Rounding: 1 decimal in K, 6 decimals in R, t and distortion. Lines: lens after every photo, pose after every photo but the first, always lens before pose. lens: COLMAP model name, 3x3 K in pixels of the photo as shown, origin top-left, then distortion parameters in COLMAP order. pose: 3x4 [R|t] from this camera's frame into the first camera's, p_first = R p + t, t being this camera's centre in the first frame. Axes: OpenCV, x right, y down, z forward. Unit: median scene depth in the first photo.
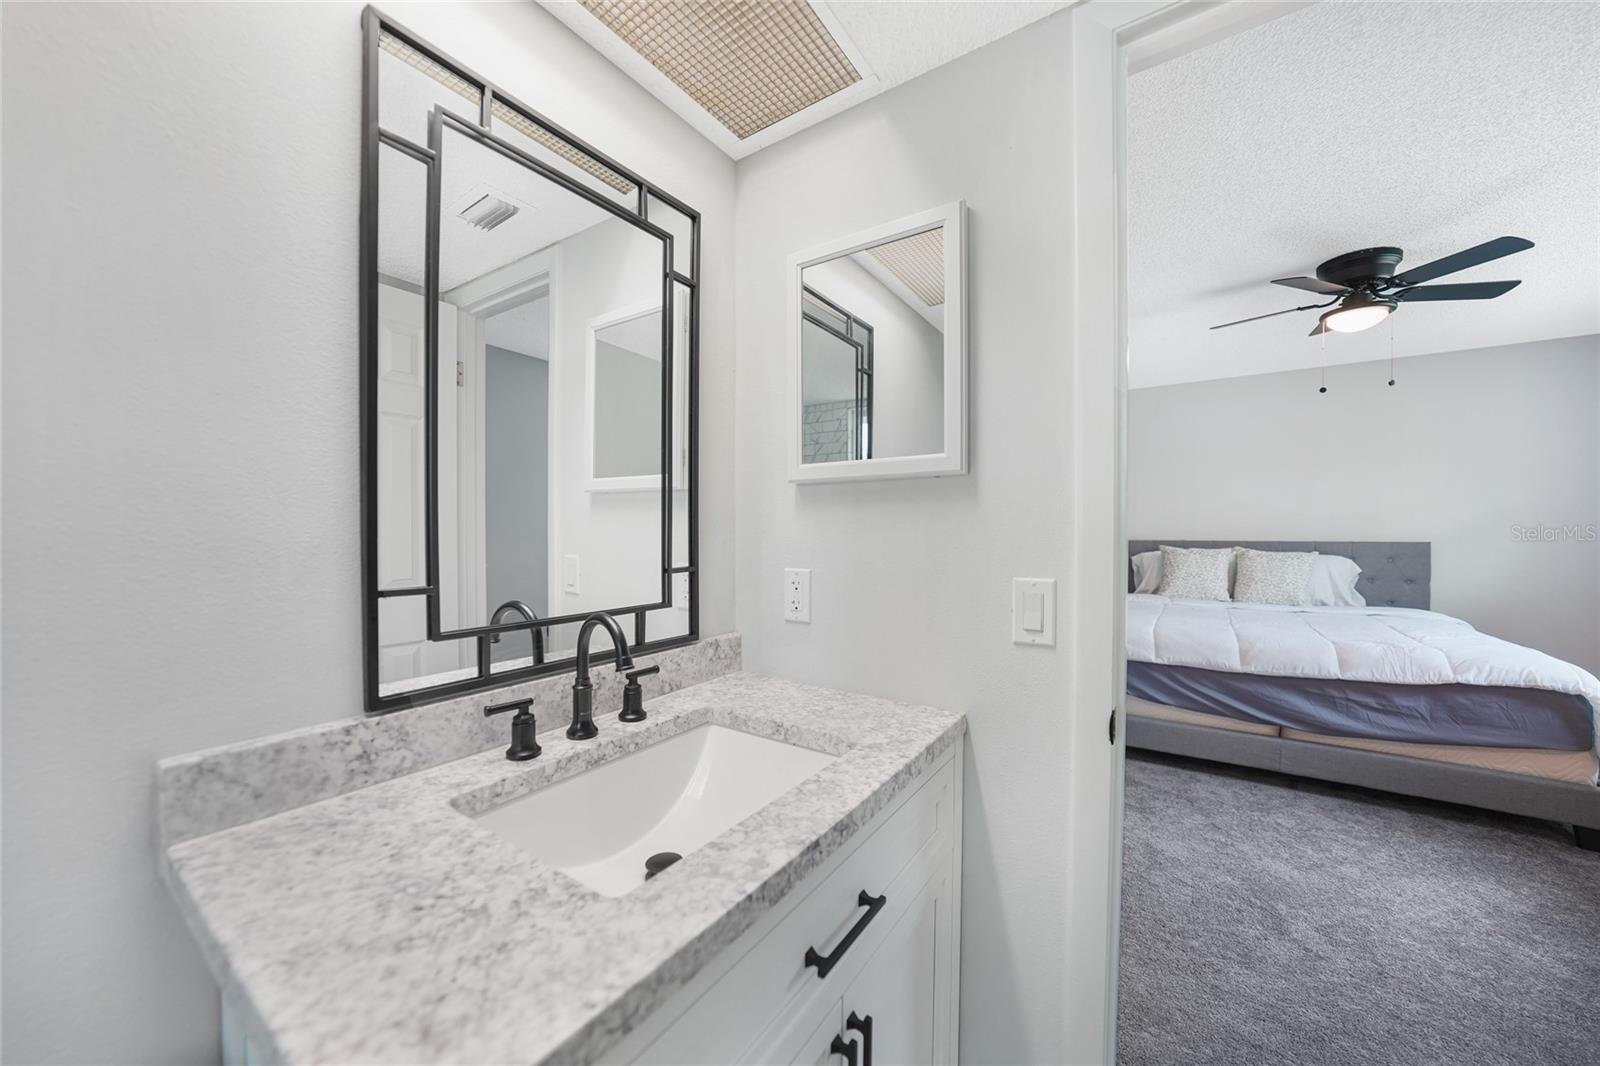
lens RADIAL K [[558.5, 0, 826.9], [0, 558.5, 559.3], [0, 0, 1]] dist [0.000616, 0.000246]
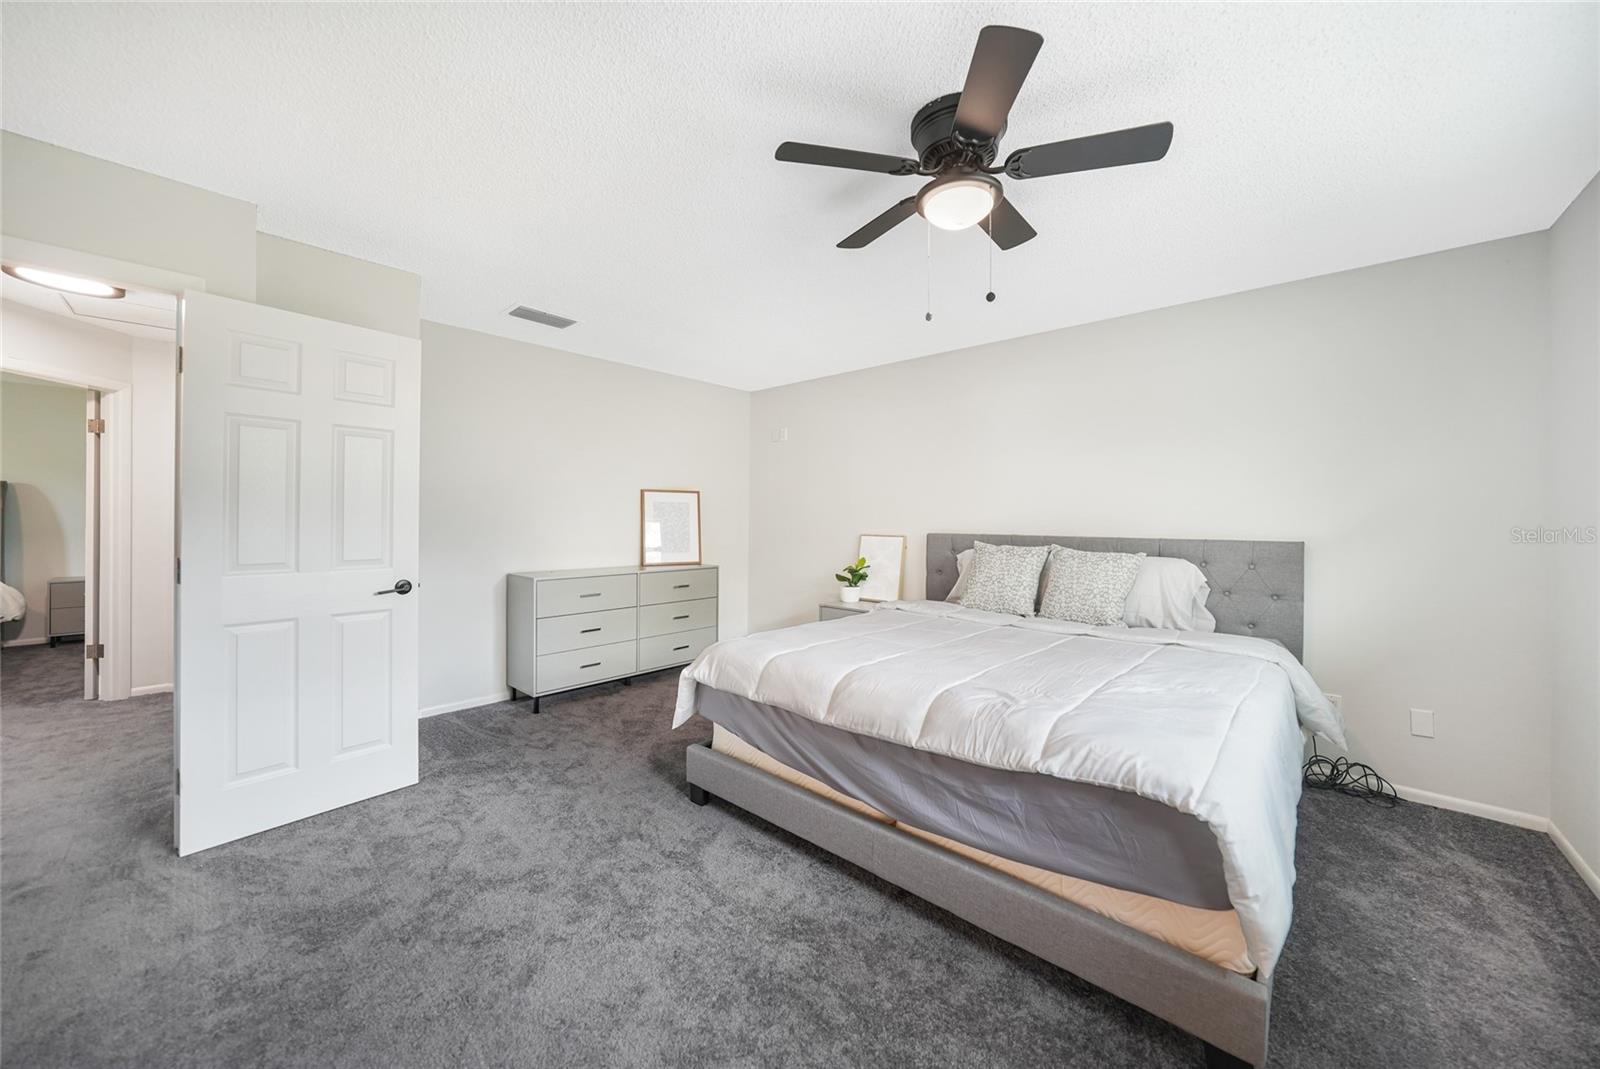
lens RADIAL K [[573.0, 0, 802.7], [0, 573.0, 526.0], [0, 0, 1]] dist [-0.028724, 0.006671]
pose [[0.985271, 0.010882, -0.170656, 0.575386], [-0.017387, 0.999176, -0.036670, -0.013587], [0.170116, 0.039097, 0.984648, 0.194261]]
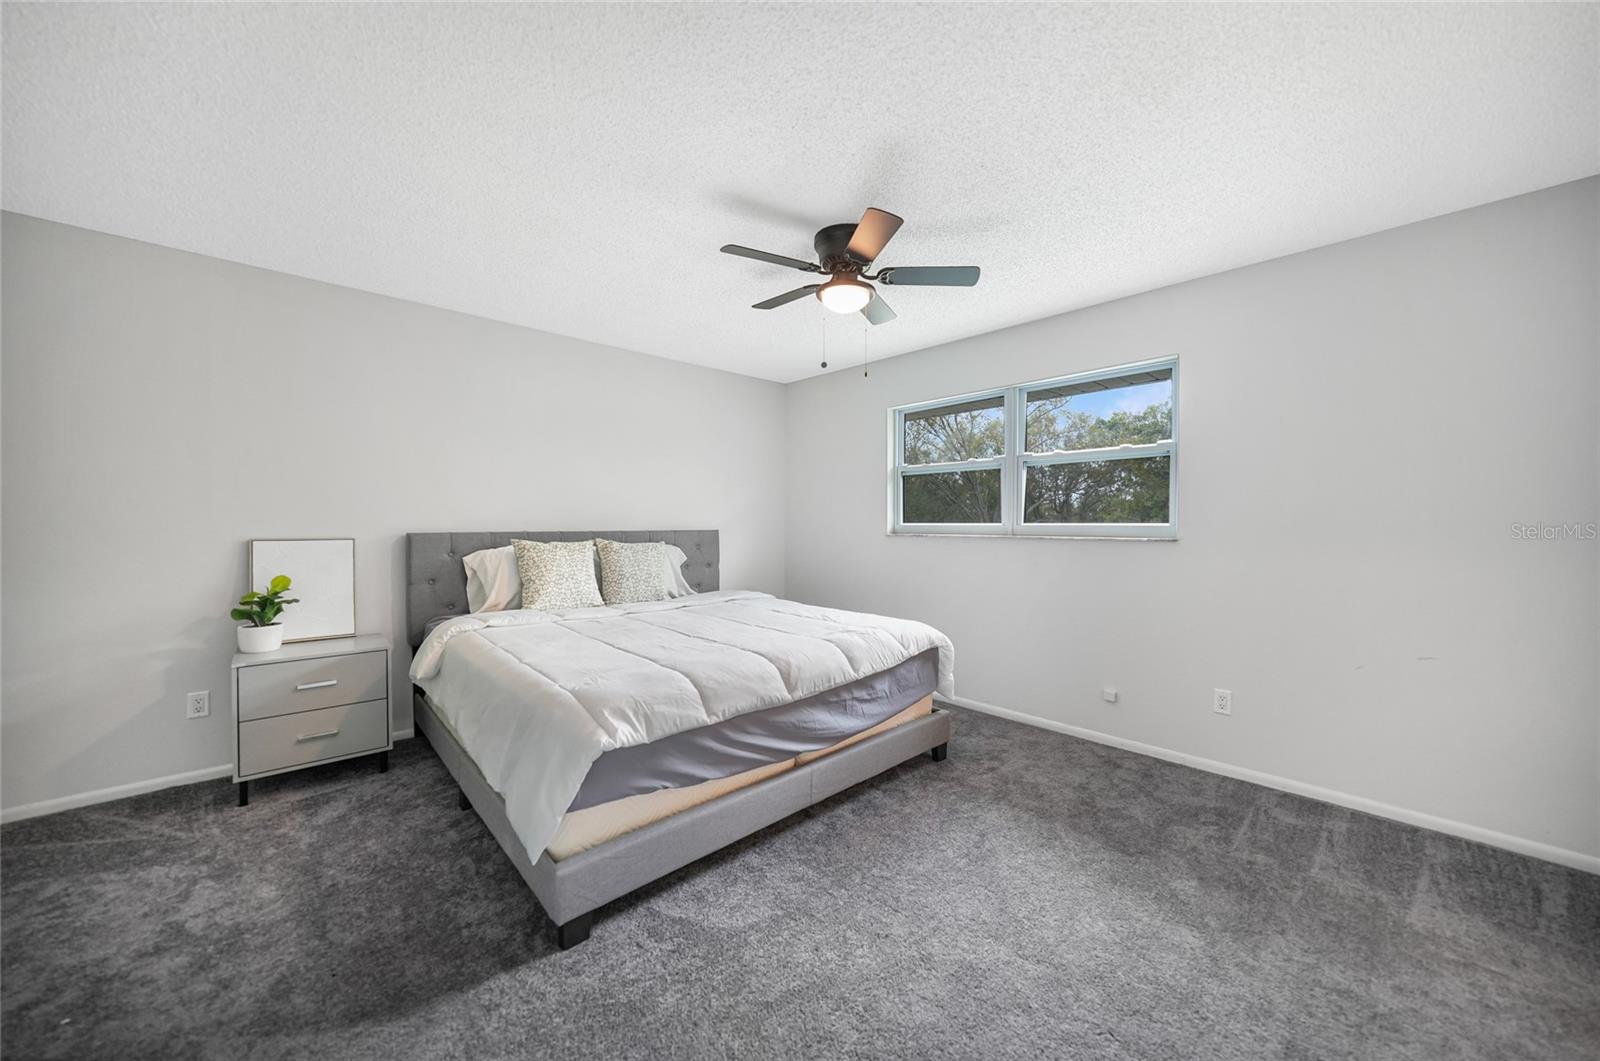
lens RADIAL K [[571.6, 0, 799.9], [0, 571.6, 529.3], [0, 0, 1]] dist [-0.026855, 0.006220]
pose [[0.244814, -0.012287, 0.969492, -0.017762], [0.040192, 0.999189, 0.002514, -0.028180], [-0.968737, 0.038350, 0.245109, 0.542338]]
